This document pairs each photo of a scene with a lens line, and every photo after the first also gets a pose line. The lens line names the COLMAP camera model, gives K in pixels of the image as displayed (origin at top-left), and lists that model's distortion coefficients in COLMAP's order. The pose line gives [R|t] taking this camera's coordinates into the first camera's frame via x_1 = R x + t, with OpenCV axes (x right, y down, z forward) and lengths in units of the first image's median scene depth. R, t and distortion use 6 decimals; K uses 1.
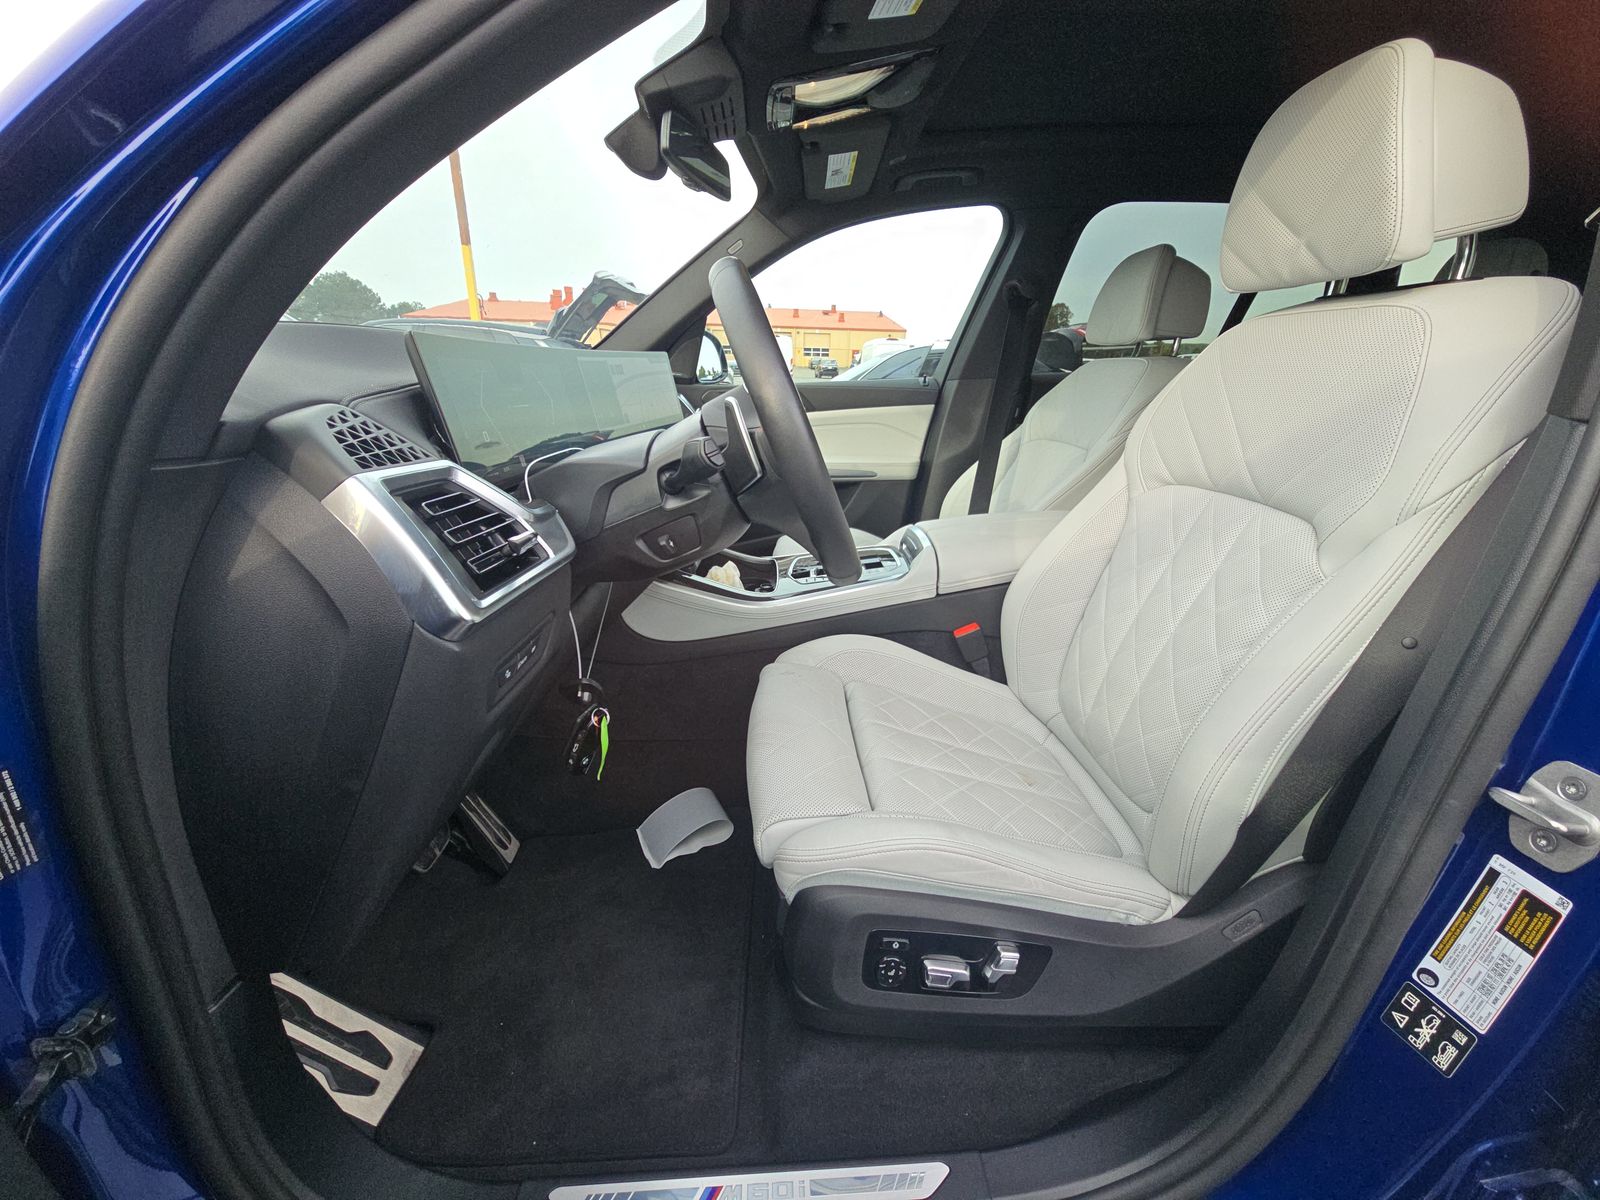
lens RADIAL K [[640.9, 0, 798.6], [0, 640.9, 594.0], [0, 0, 1]] dist [0.002085, -0.003947]
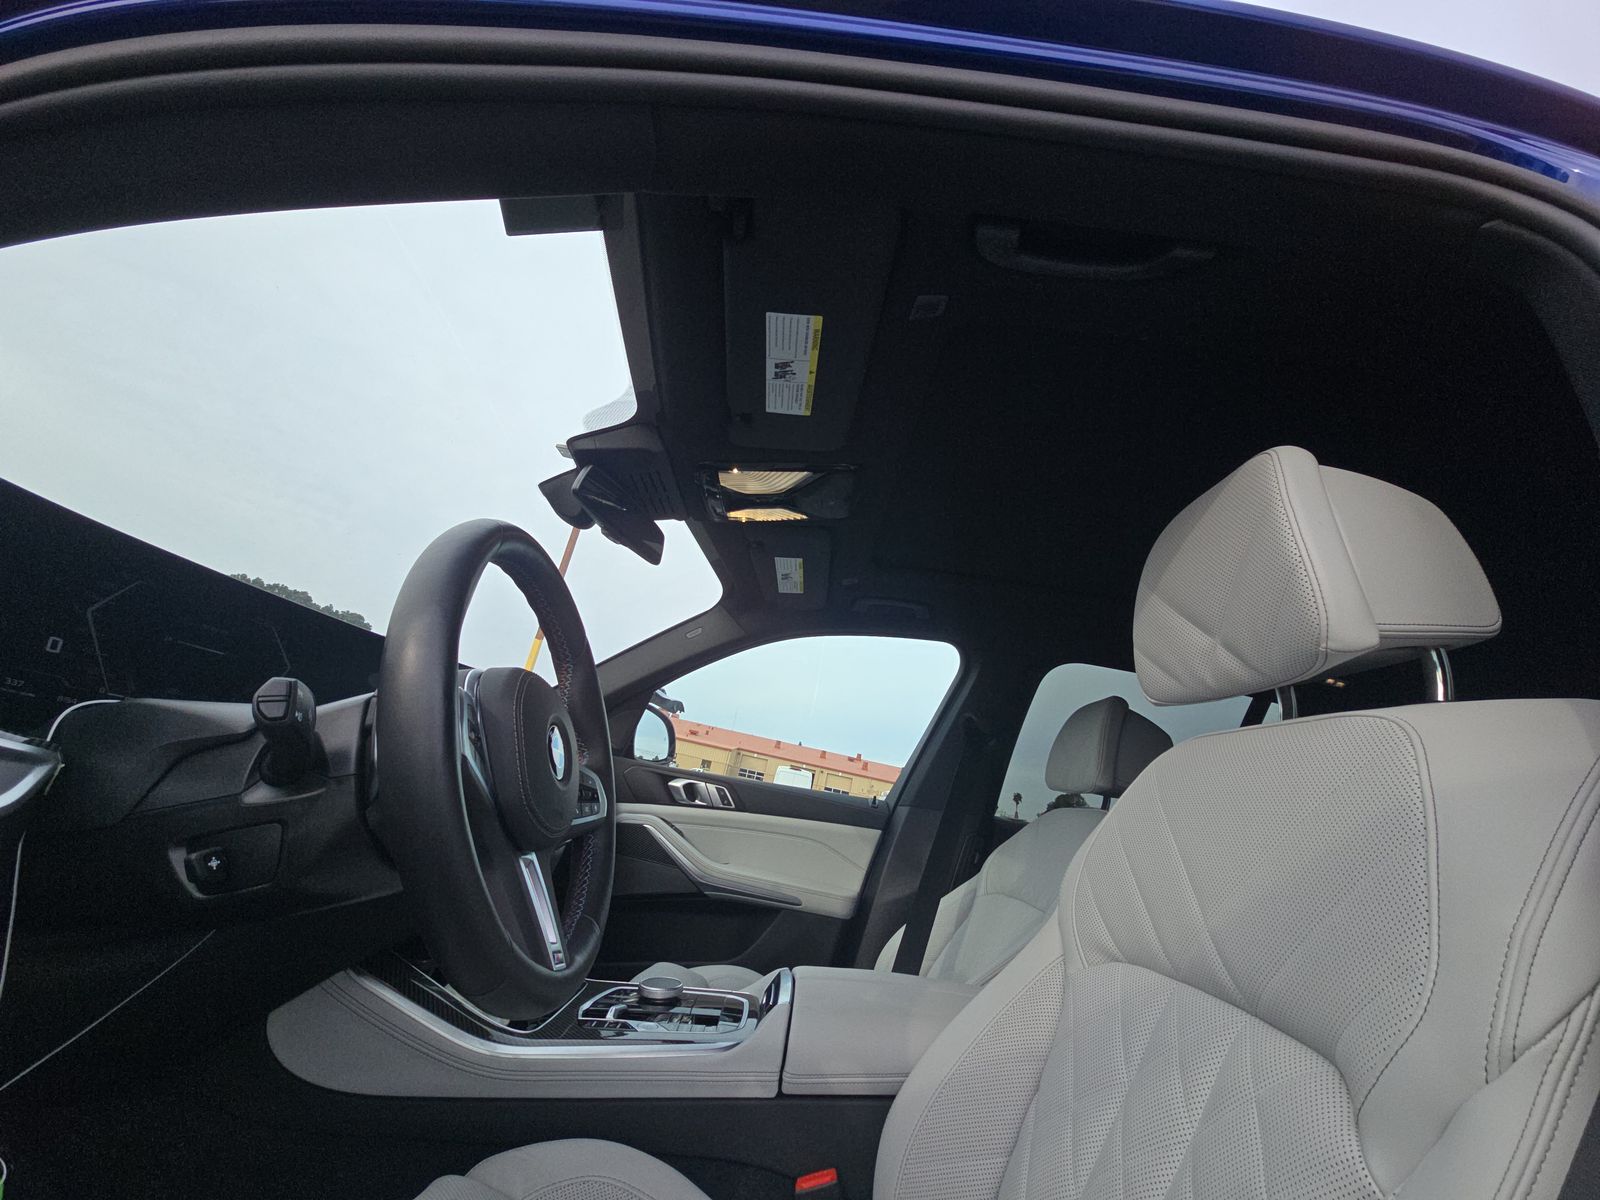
lens RADIAL K [[640.9, 0, 803.4], [0, 640.9, 602.8], [0, 0, 1]] dist [0.002085, -0.003947]
pose [[0.982724, 0.168449, -0.076675, 0.205470], [-0.180754, 0.784489, -0.593215, -0.008252], [-0.039775, 0.596826, 0.801384, 0.215679]]
